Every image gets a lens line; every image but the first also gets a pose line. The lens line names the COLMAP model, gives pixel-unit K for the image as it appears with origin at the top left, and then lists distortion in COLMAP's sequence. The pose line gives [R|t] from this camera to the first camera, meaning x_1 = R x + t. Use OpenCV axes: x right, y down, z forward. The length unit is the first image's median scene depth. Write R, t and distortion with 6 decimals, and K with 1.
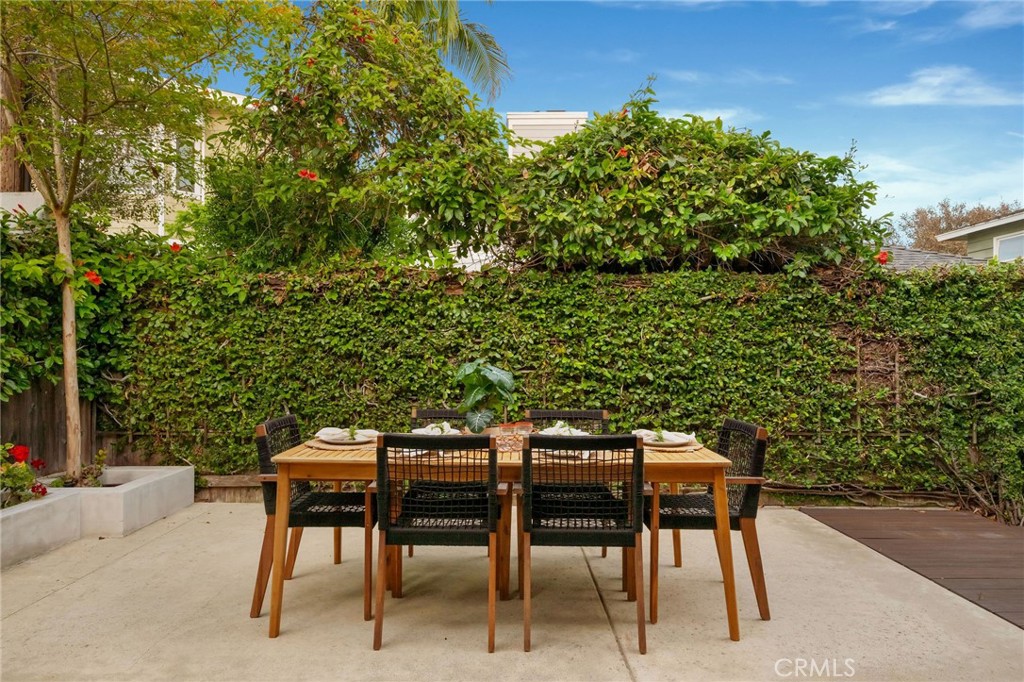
lens RADIAL K [[591.0, 0, 512.8], [0, 591.0, 343.9], [0, 0, 1]] dist [-0.002511, -0.000262]
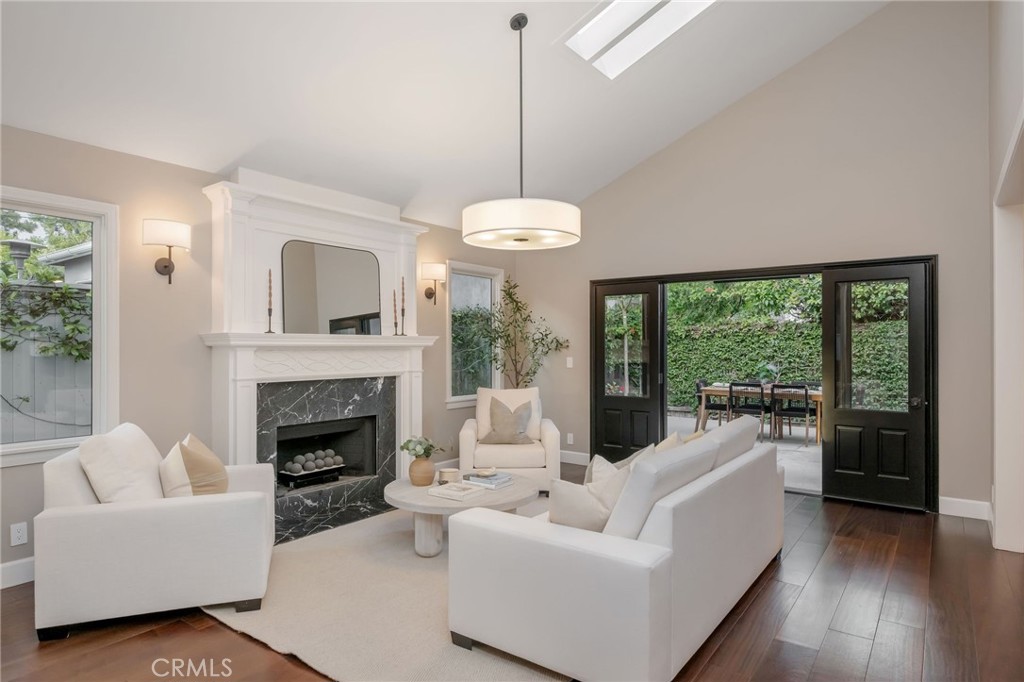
lens RADIAL K [[591.0, 0, 513.8], [0, 591.0, 344.3], [0, 0, 1]] dist [-0.002511, -0.000262]
pose [[0.800874, -0.001193, -0.598832, 0.479470], [0.004396, 0.999983, 0.003887, -0.055552], [0.598817, -0.005745, 0.800865, -1.469058]]
